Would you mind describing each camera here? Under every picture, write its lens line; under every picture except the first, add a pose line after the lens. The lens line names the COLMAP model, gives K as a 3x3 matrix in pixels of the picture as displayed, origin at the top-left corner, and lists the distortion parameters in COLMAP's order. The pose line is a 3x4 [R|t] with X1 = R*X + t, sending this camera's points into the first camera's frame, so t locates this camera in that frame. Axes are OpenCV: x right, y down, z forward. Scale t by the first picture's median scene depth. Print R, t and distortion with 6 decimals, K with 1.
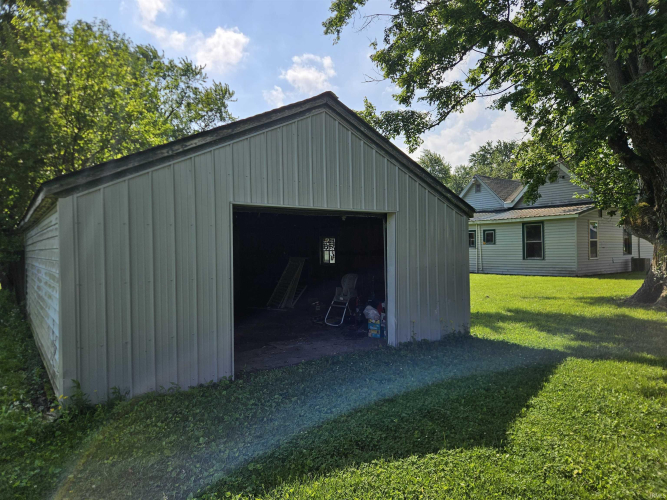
lens RADIAL K [[441.0, 0, 333.5], [0, 441.0, 250.0], [0, 0, 1]] dist [0.062537, 0.000170]
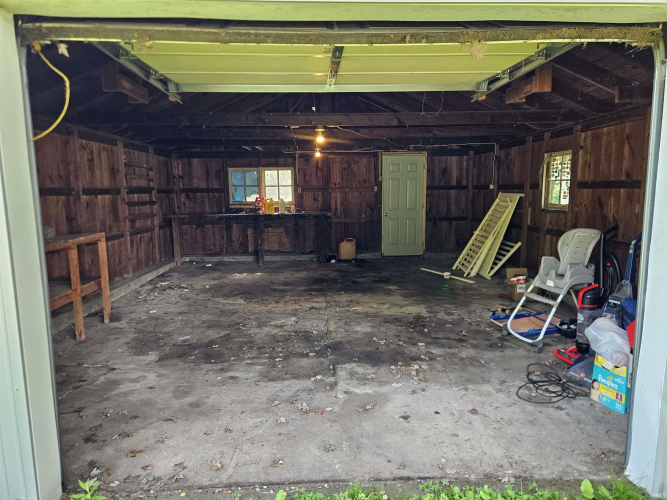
lens RADIAL K [[441.0, 0, 333.5], [0, 441.0, 250.0], [0, 0, 1]] dist [0.062537, 0.000170]
pose [[0.814811, 0.090964, -0.572545, 0.064507], [-0.008294, 0.989341, 0.145379, 0.006437], [0.579667, -0.113708, 0.806881, 0.328325]]
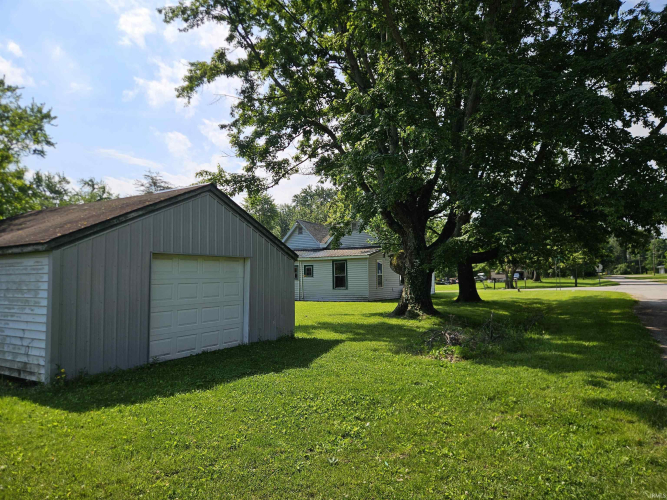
lens RADIAL K [[438.5, 0, 344.0], [0, 438.5, 220.1], [0, 0, 1]] dist [-0.003215, -0.000393]
pose [[0.915293, 0.053415, 0.399231, -0.088013], [0.002651, 0.990348, -0.138580, -0.000611], [-0.402780, 0.127900, 0.906317, -0.267089]]
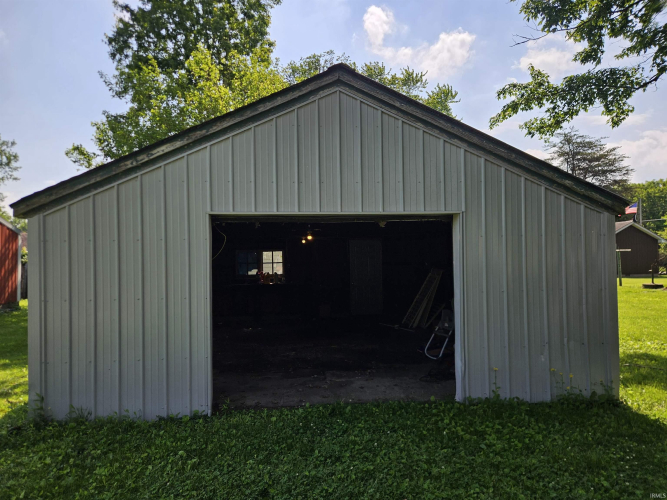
lens RADIAL K [[440.6, 0, 331.1], [0, 440.6, 239.3], [0, 0, 1]] dist [0.020610, -0.002219]
pose [[0.849827, -0.012443, -0.526915, 0.168031], [-0.004413, 0.999518, -0.030721, -0.010810], [0.527044, 0.028433, 0.849363, 0.149148]]
